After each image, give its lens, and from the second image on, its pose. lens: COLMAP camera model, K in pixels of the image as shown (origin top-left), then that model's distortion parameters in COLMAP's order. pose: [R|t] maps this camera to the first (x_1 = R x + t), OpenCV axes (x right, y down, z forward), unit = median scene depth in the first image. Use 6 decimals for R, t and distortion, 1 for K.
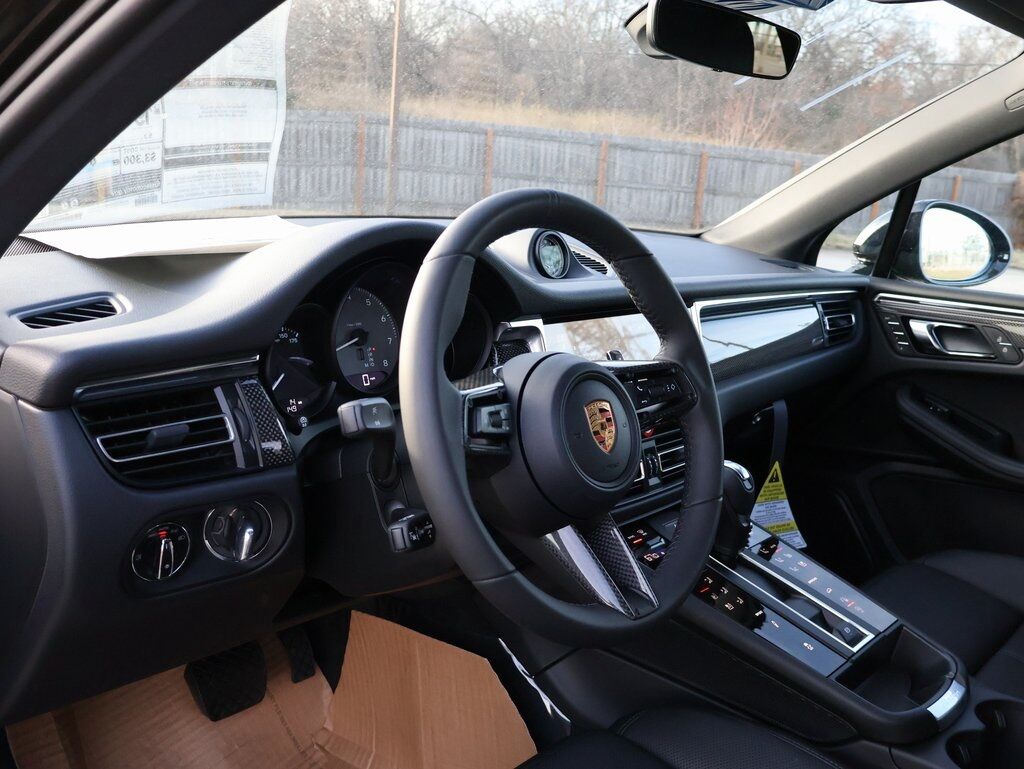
lens RADIAL K [[890.4, 0, 536.8], [0, 890.4, 385.1], [0, 0, 1]] dist [-0.013242, -0.077210]
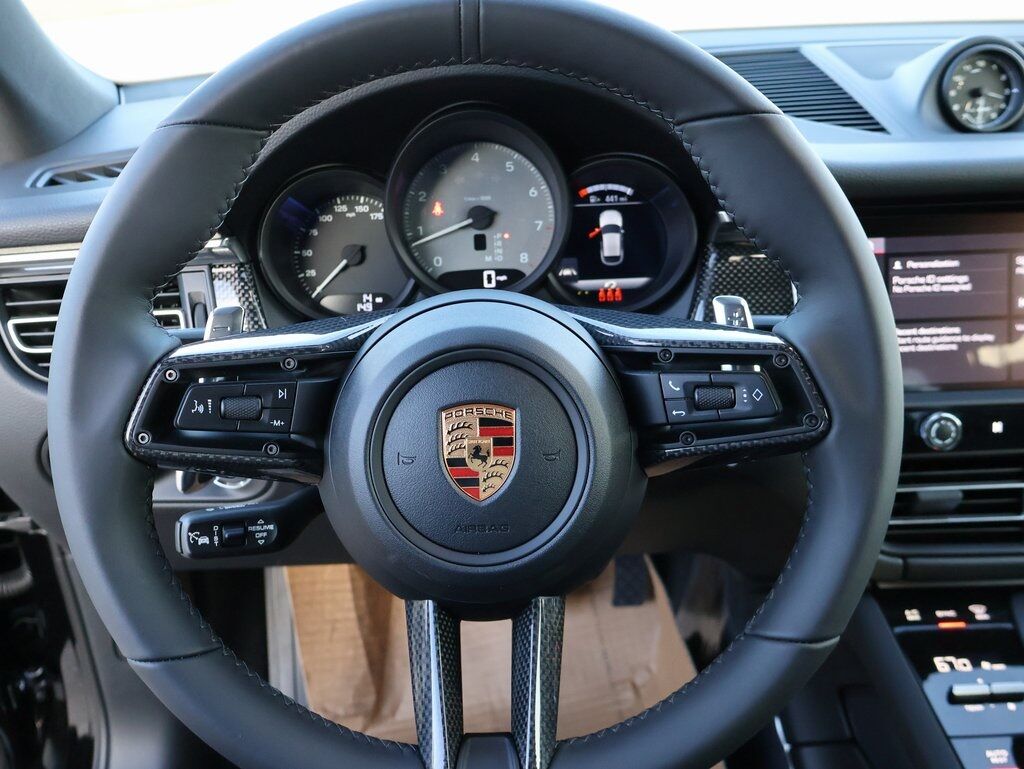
lens RADIAL K [[890.4, 0, 536.8], [0, 890.4, 385.1], [0, 0, 1]] dist [-0.013242, -0.077210]
pose [[0.686153, 0.217623, -0.694143, 0.342549], [-0.092027, 0.972505, 0.213925, -0.078961], [0.721613, -0.082906, 0.687315, 0.538436]]
